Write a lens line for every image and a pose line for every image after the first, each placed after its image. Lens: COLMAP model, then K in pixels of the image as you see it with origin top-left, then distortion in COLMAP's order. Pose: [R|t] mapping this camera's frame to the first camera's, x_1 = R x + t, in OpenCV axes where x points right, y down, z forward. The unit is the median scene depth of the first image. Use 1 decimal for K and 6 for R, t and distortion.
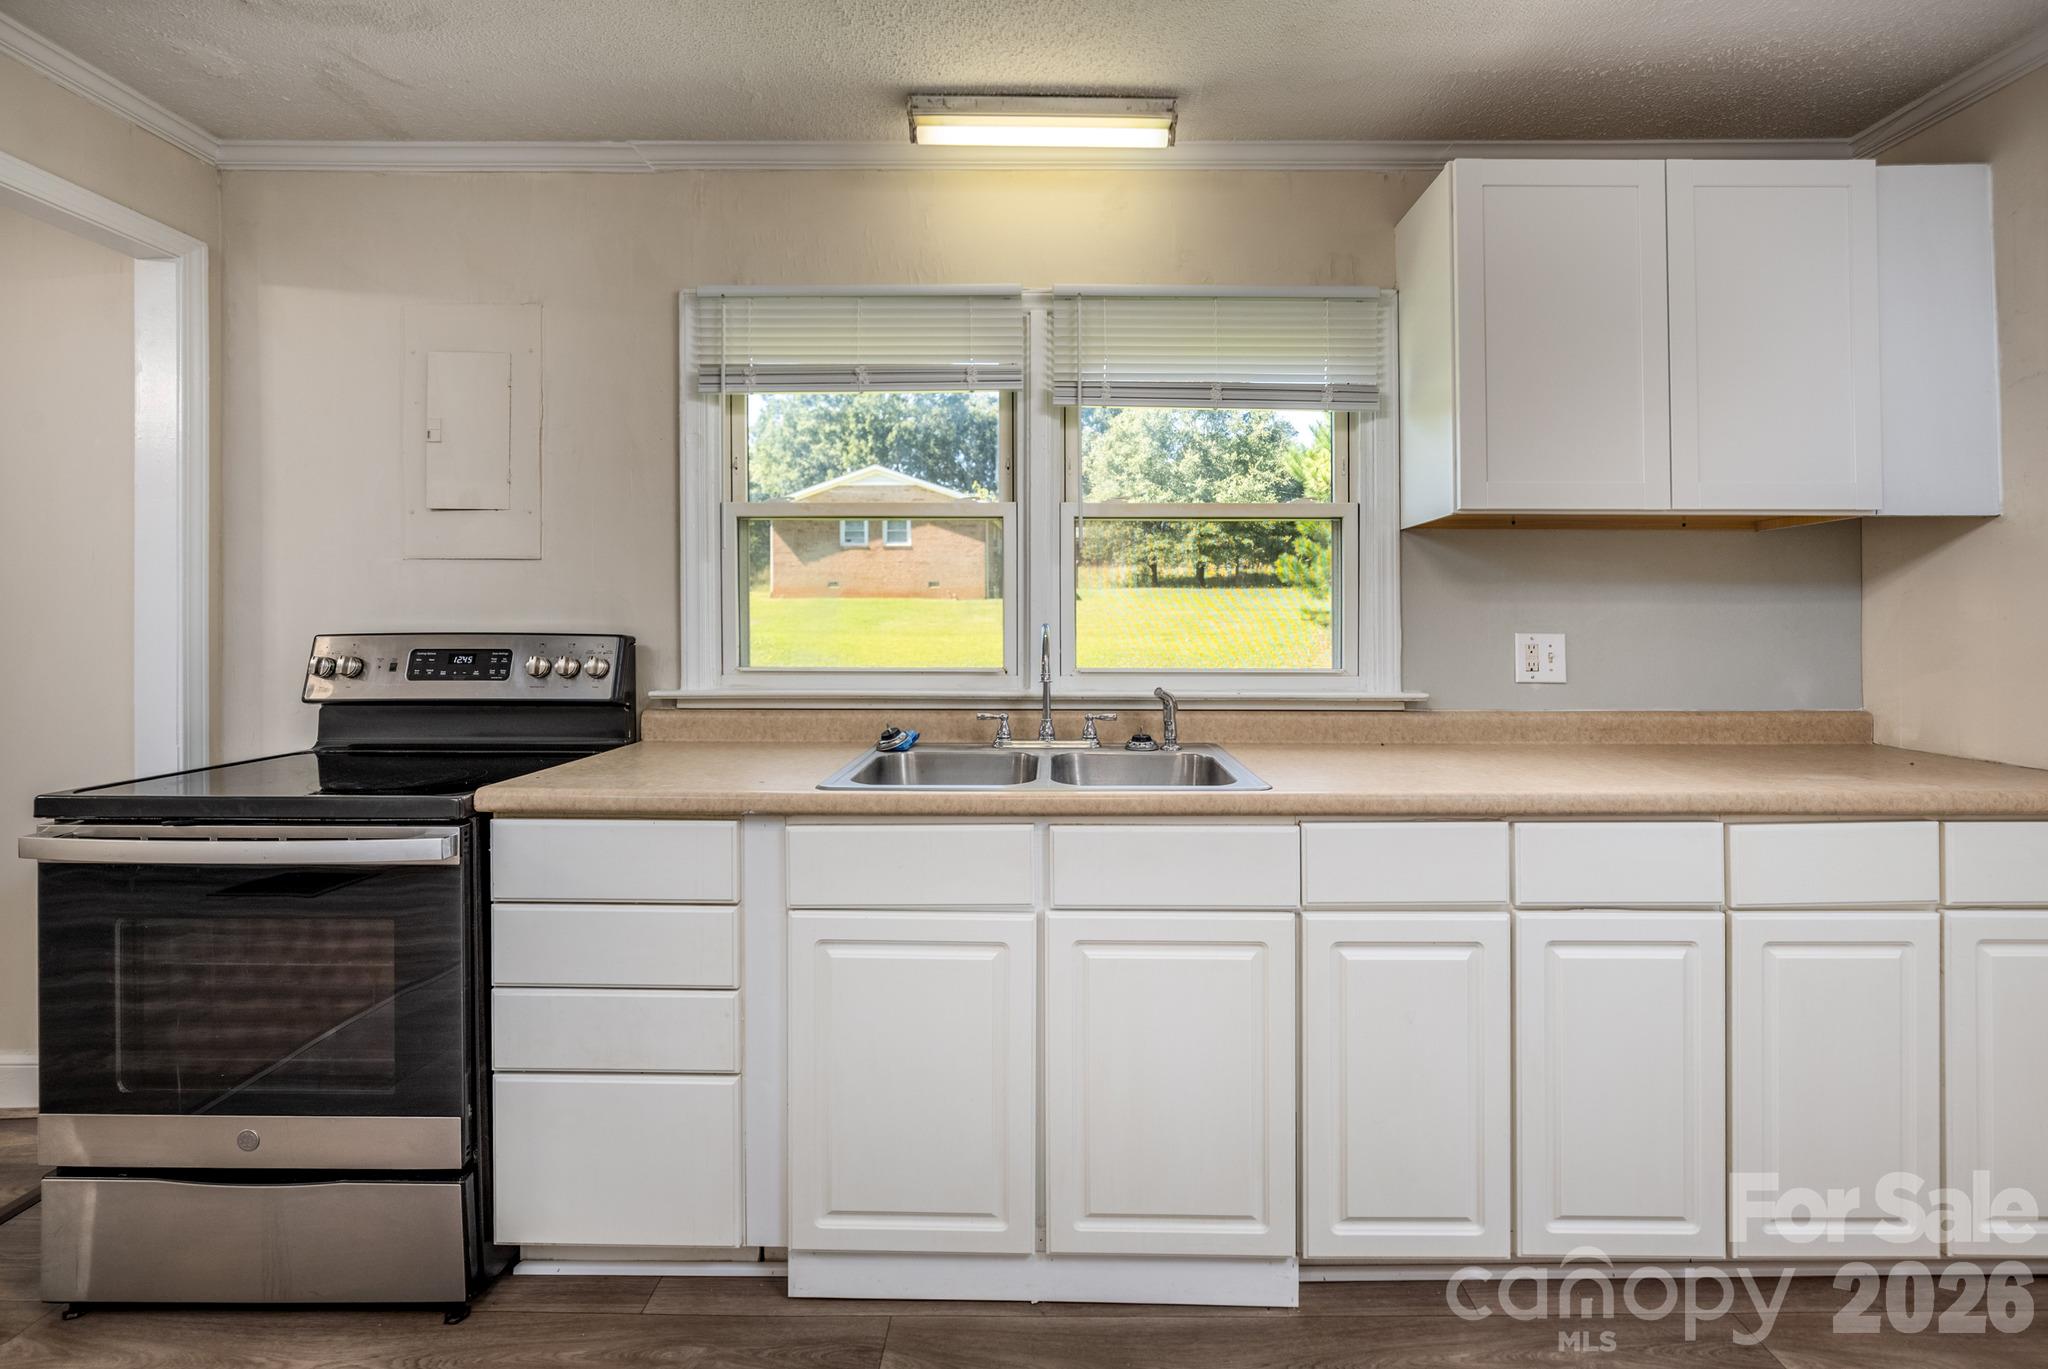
lens RADIAL K [[865.8, 0, 1039.0], [0, 865.8, 618.0], [0, 0, 1]] dist [-0.002236, -0.000214]
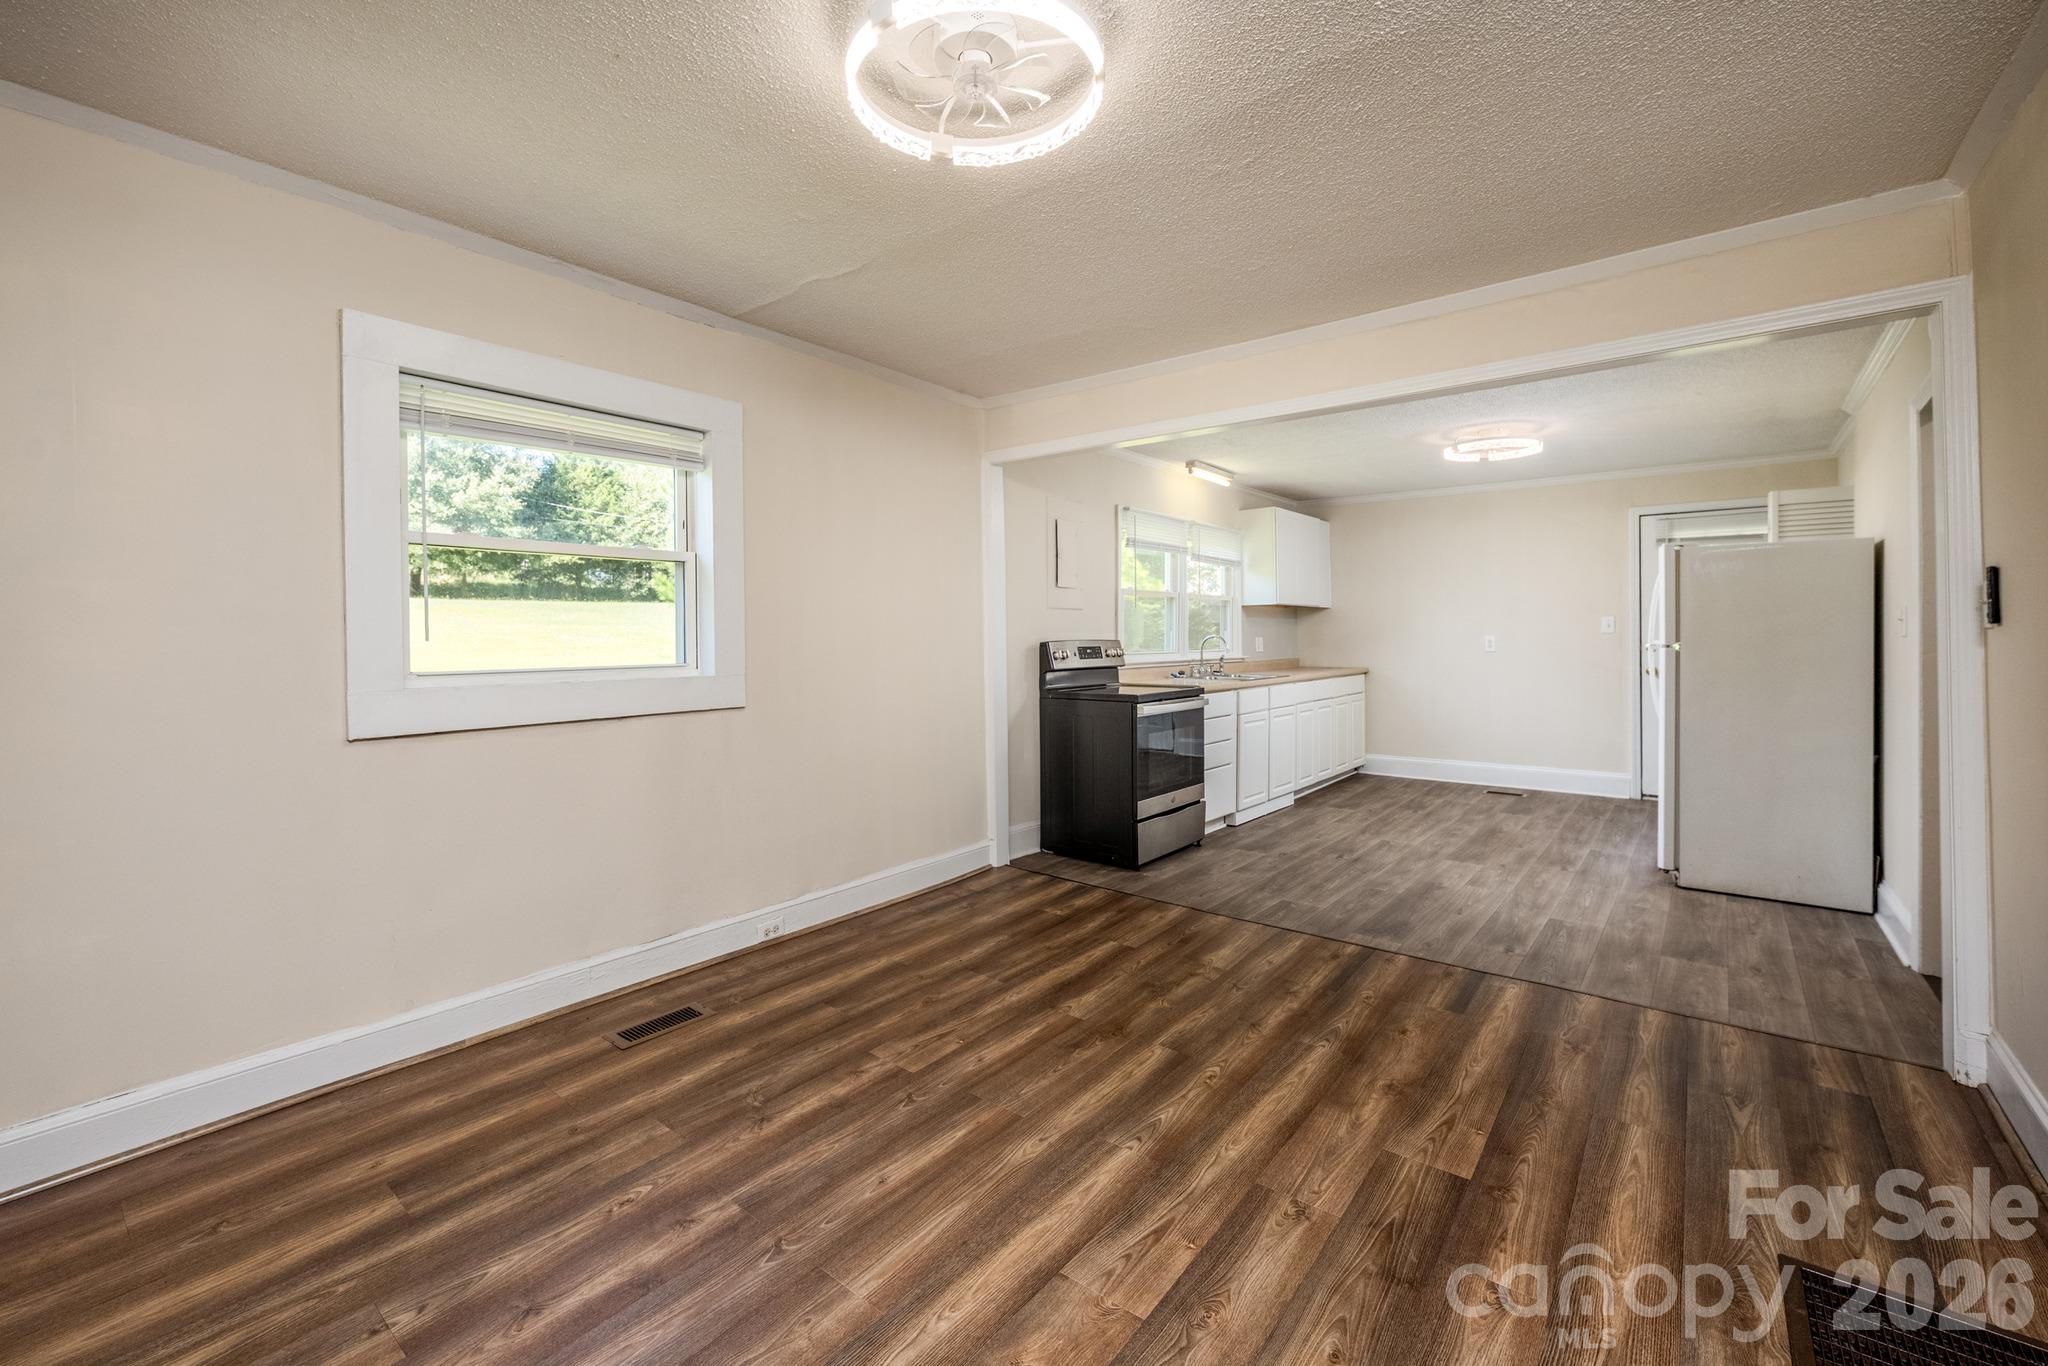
lens RADIAL K [[879.1, 0, 1019.8], [0, 879.1, 632.8], [0, 0, 1]] dist [-0.000879, -0.000042]
pose [[0.620107, -0.000873, 0.784517, -2.797228], [-0.000140, 0.999999, 0.001223, -0.004868], [-0.784518, -0.000868, 0.620106, -0.406286]]
